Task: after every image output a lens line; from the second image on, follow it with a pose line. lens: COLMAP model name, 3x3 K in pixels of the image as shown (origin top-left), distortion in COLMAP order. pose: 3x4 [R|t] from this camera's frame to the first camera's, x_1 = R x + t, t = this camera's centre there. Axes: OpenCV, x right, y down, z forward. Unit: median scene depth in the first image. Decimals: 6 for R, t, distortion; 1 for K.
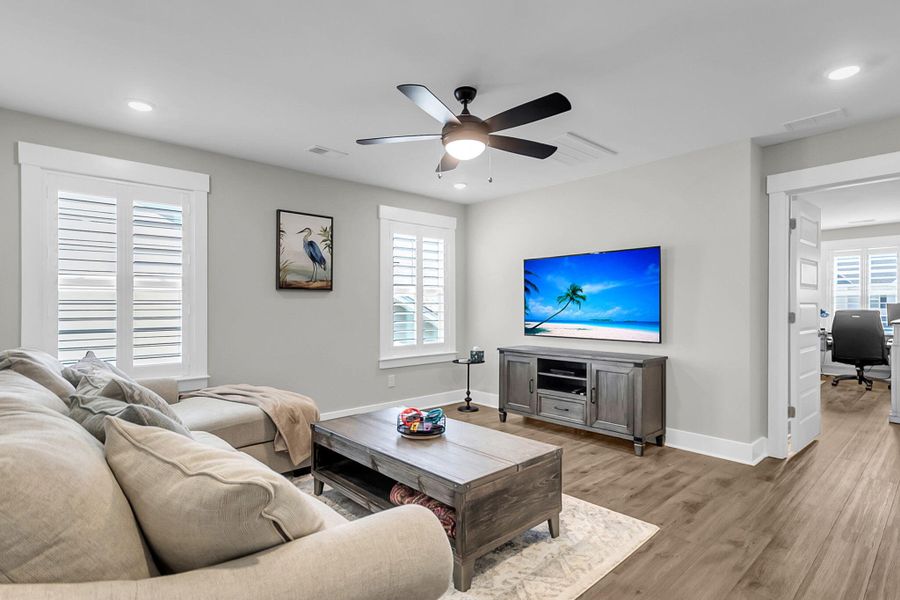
lens RADIAL K [[456.3, 0, 444.2], [0, 456.3, 306.1], [0, 0, 1]] dist [0.013405, 0.001330]
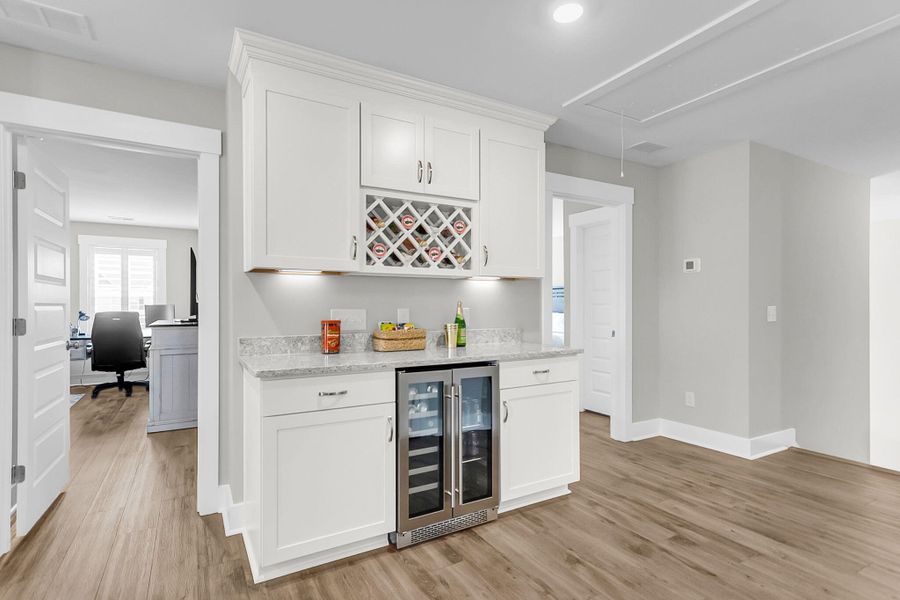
lens RADIAL K [[456.3, 0, 444.2], [0, 456.3, 306.1], [0, 0, 1]] dist [0.013405, 0.001330]
pose [[0.225698, -0.001955, 0.974195, 0.204179], [0.004881, 0.999988, 0.000875, -0.000898], [-0.974185, 0.004558, 0.225705, 0.216580]]
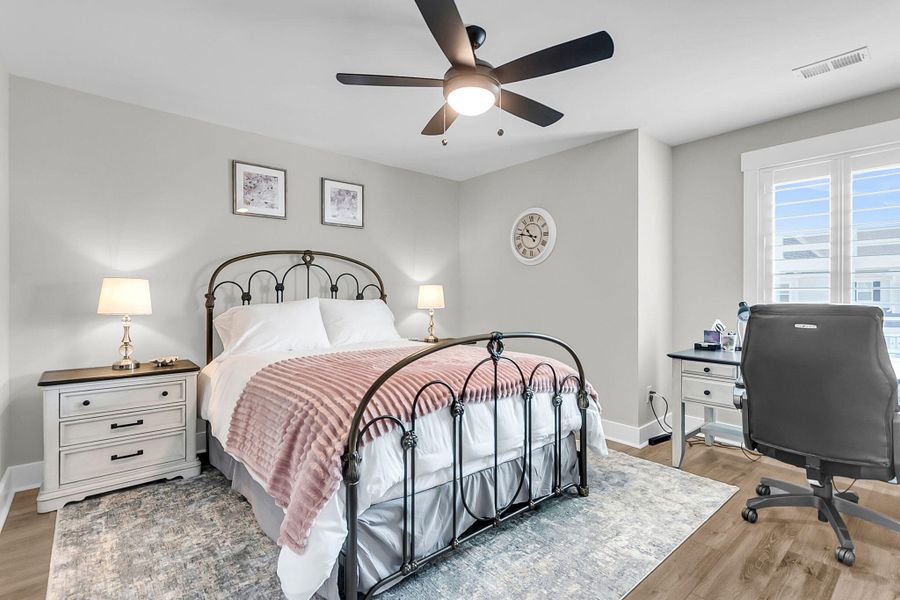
lens RADIAL K [[425.5, 0, 455.8], [0, 425.5, 296.0], [0, 0, 1]] dist [-0.000904, -0.000029]
pose [[0.999958, 0.006571, -0.006413, 0.907461], [-0.006580, 0.999977, -0.001463, 0.005425], [0.006404, 0.001505, 0.999978, 0.983774]]
